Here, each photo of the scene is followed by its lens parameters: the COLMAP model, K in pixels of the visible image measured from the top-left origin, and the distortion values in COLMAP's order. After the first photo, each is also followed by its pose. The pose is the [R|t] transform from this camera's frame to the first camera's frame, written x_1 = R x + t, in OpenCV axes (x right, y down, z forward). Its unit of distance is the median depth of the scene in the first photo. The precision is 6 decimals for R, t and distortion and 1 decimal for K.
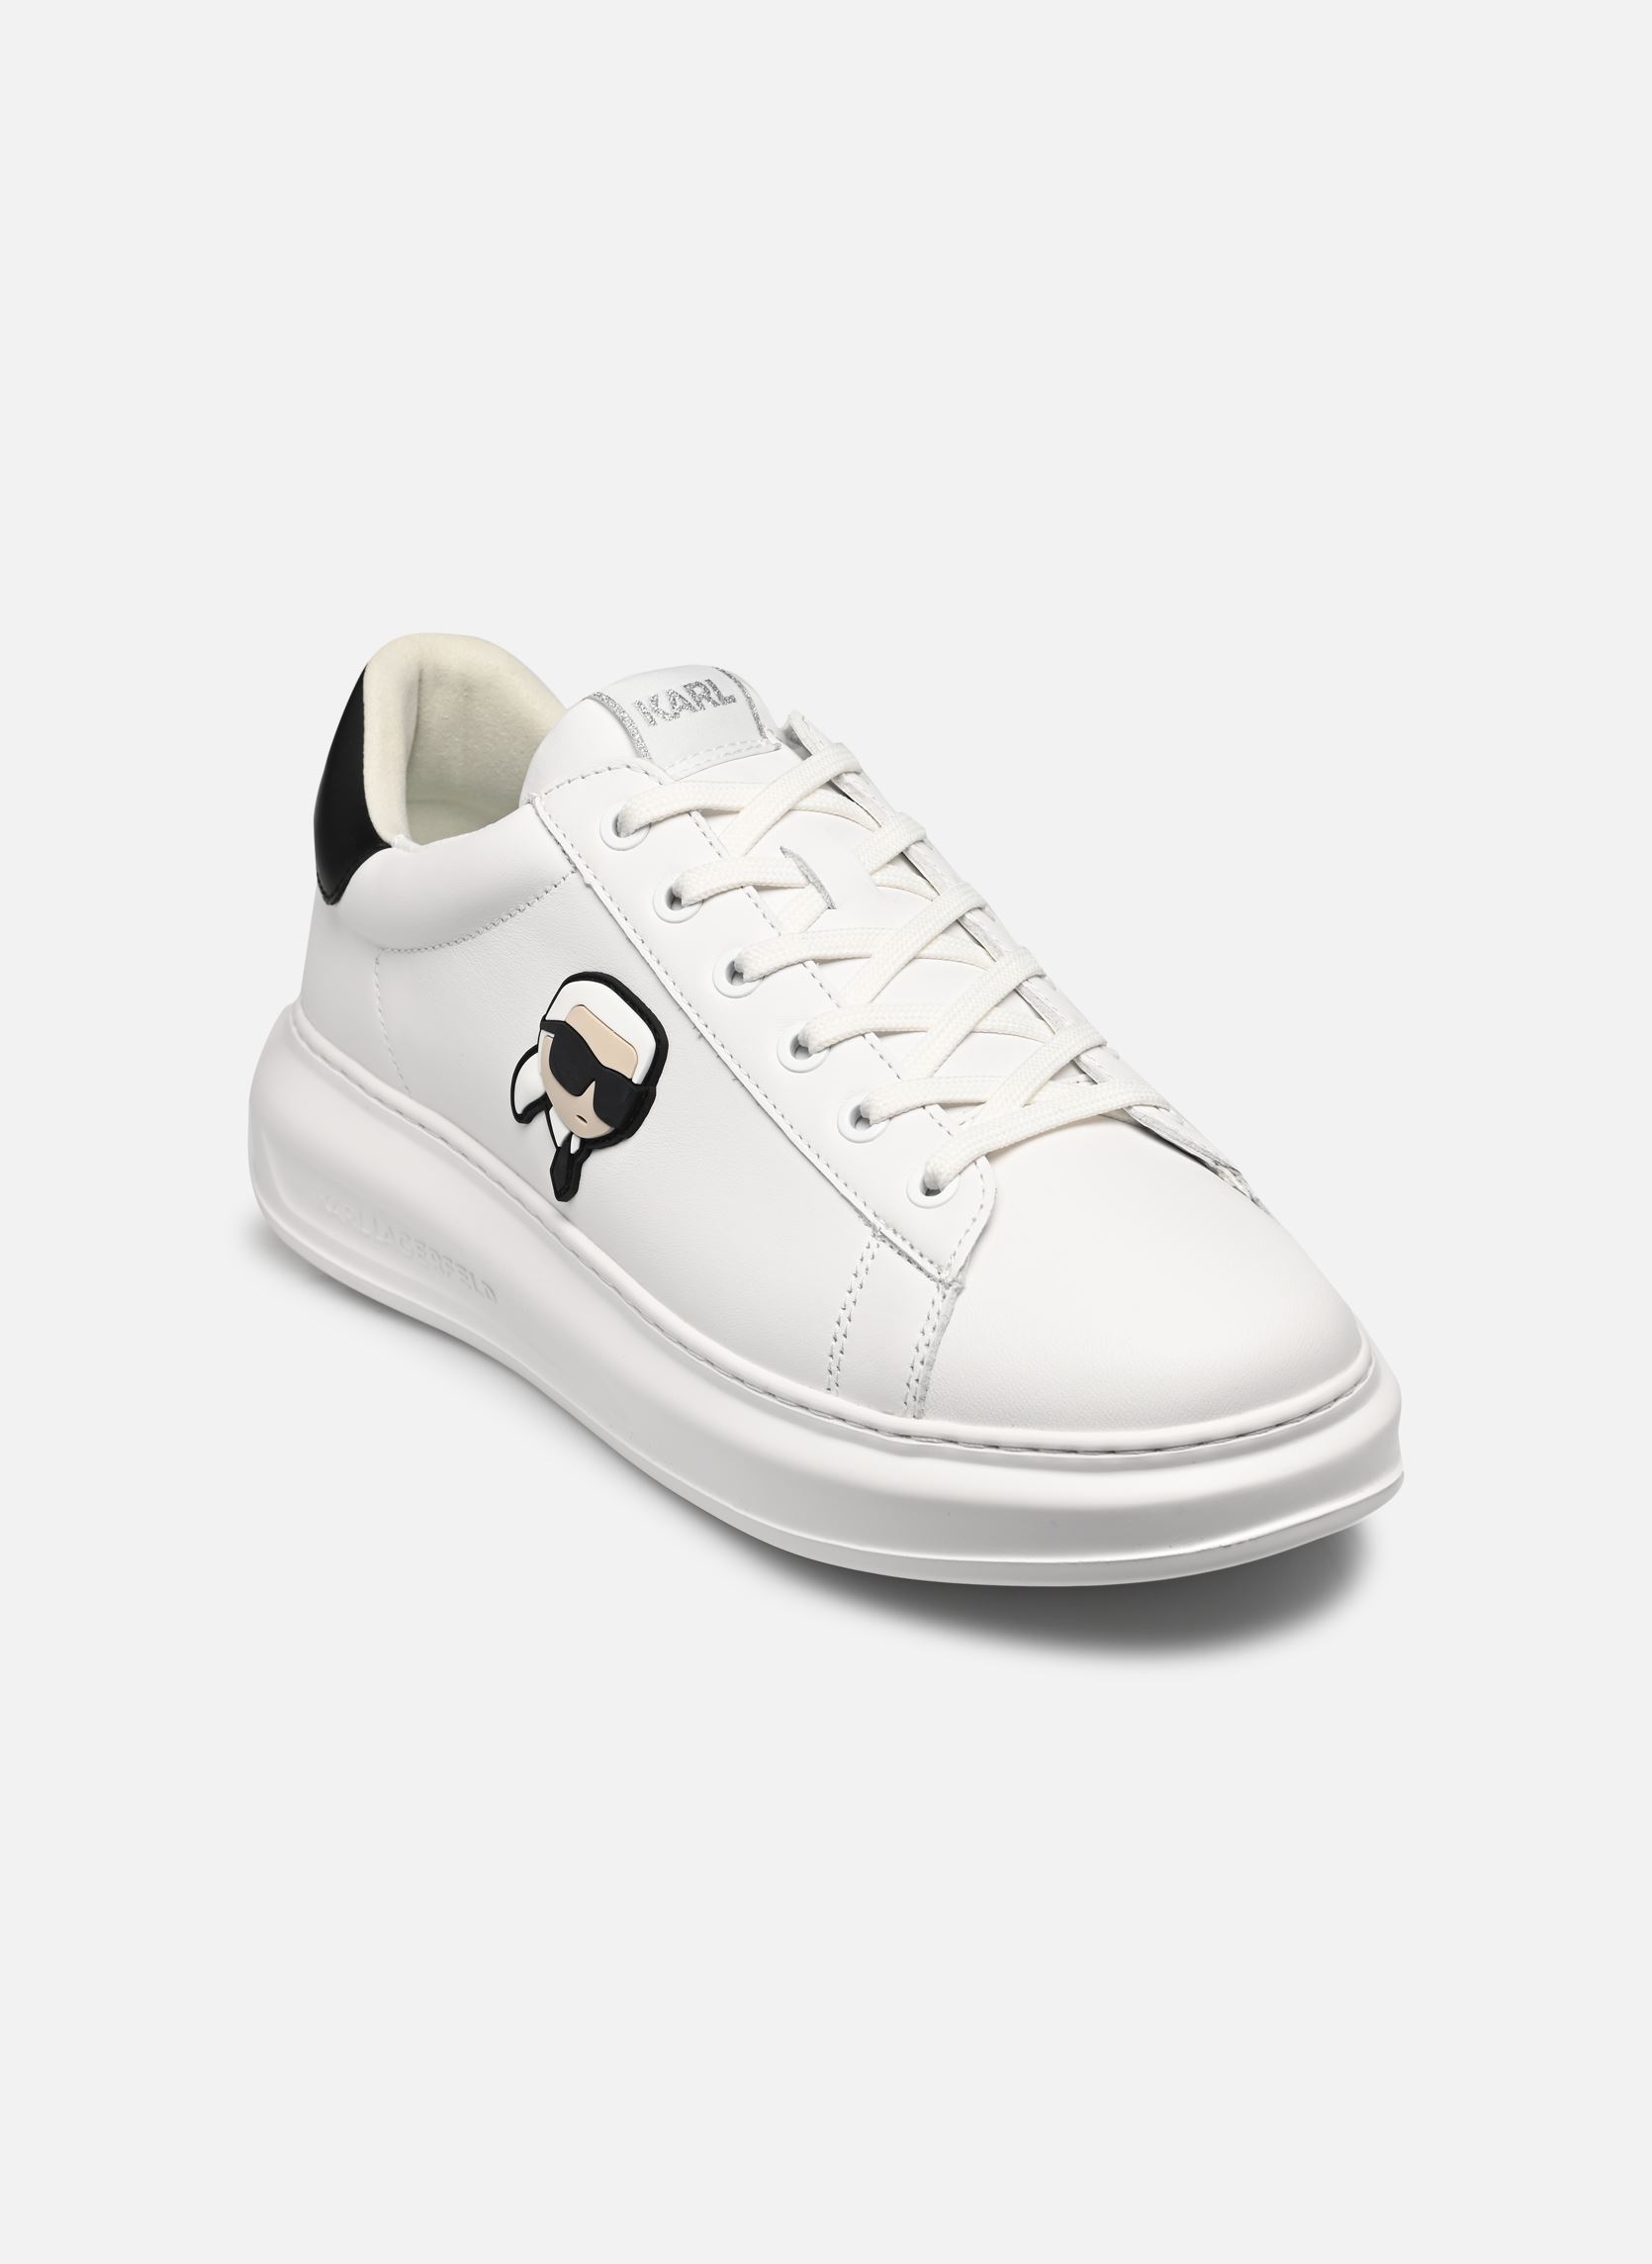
lens RADIAL K [[7189.6, 0, 813.6], [0, 7189.6, 1119.1], [0, 0, 1]] dist [0.033667, 0.000000]
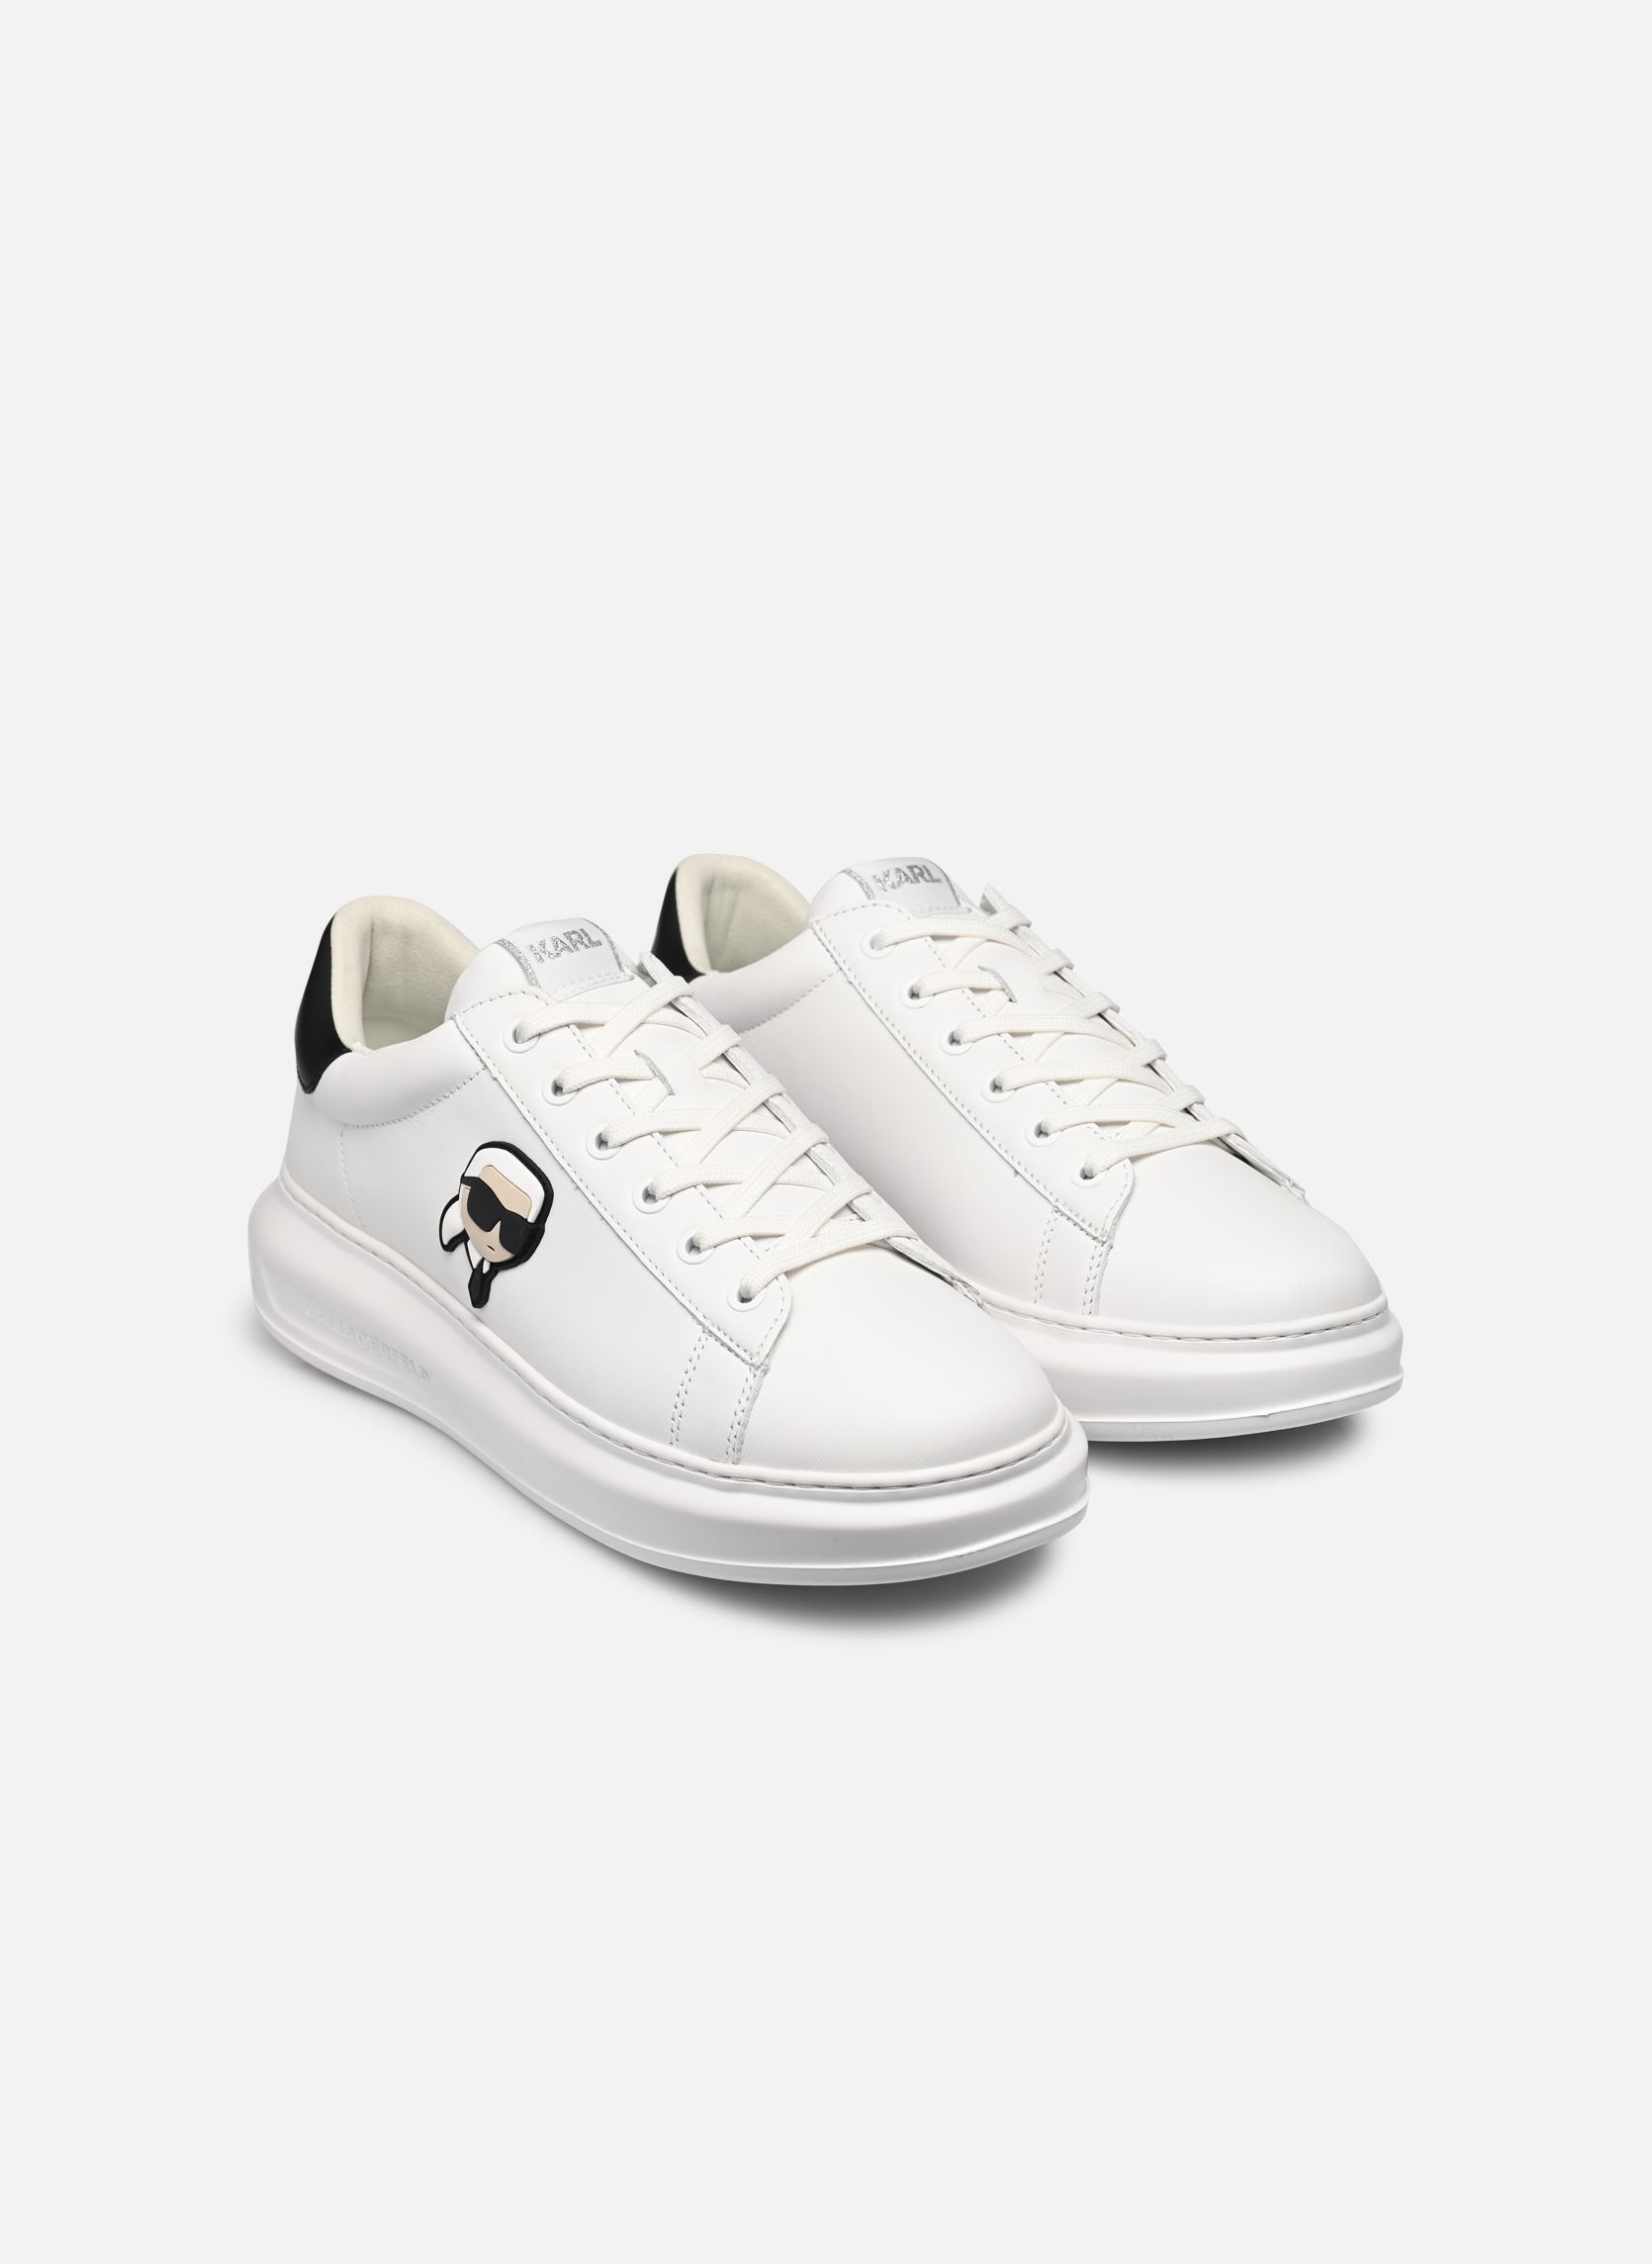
lens RADIAL K [[7189.6, 0, 838.0], [0, 7189.6, 1148.3], [0, 0, 1]] dist [0.033667, 0.000000]
pose [[0.999949, -0.004688, 0.008935, 0.022014], [0.004758, 0.999958, -0.007823, -0.008058], [-0.008898, 0.007865, 0.999929, -0.378170]]
